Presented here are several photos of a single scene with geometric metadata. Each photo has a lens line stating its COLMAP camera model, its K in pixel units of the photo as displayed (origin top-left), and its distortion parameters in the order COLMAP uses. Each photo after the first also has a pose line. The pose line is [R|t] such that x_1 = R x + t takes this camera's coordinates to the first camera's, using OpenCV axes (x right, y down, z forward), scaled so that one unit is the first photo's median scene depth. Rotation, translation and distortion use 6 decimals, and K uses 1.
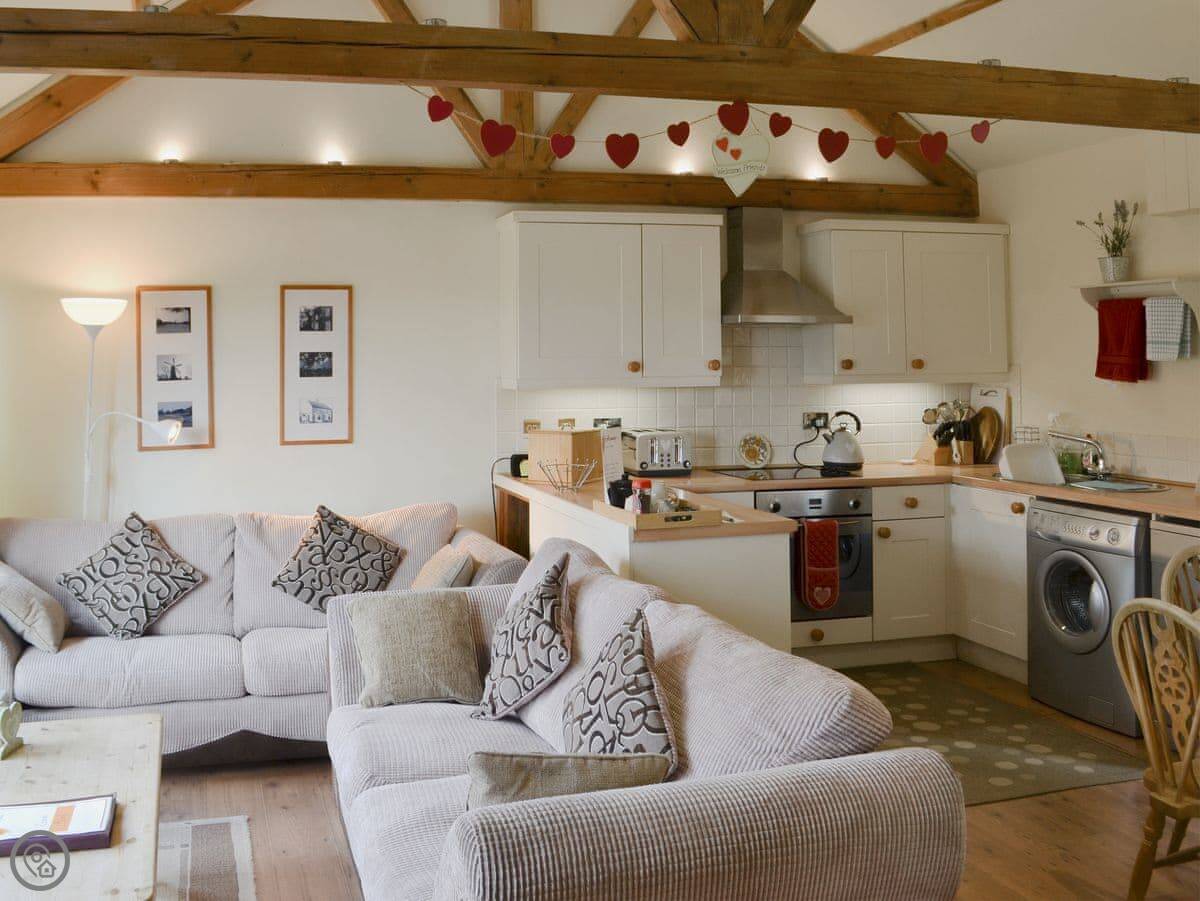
lens RADIAL K [[1052.8, 0, 597.8], [0, 1052.8, 380.1], [0, 0, 1]] dist [-0.066313, -0.005137]
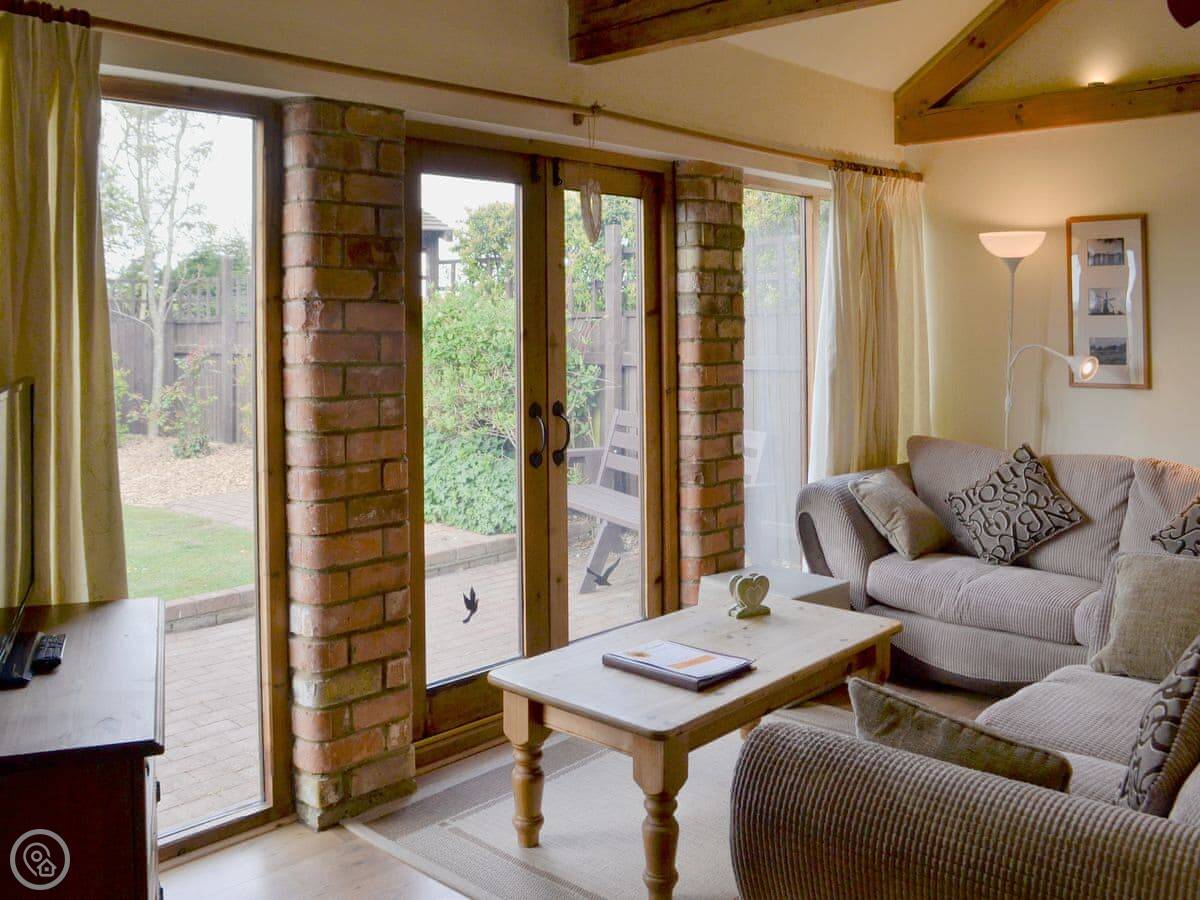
lens RADIAL K [[1136.0, 0, 723.6], [0, 1136.0, 372.8], [0, 0, 1]] dist [-0.069421, -0.005053]
pose [[0.568845, 0.052461, -0.820770, 0.284406], [-0.024186, 0.998599, 0.047066, 0.015141], [0.822089, -0.006922, 0.569317, 0.142439]]
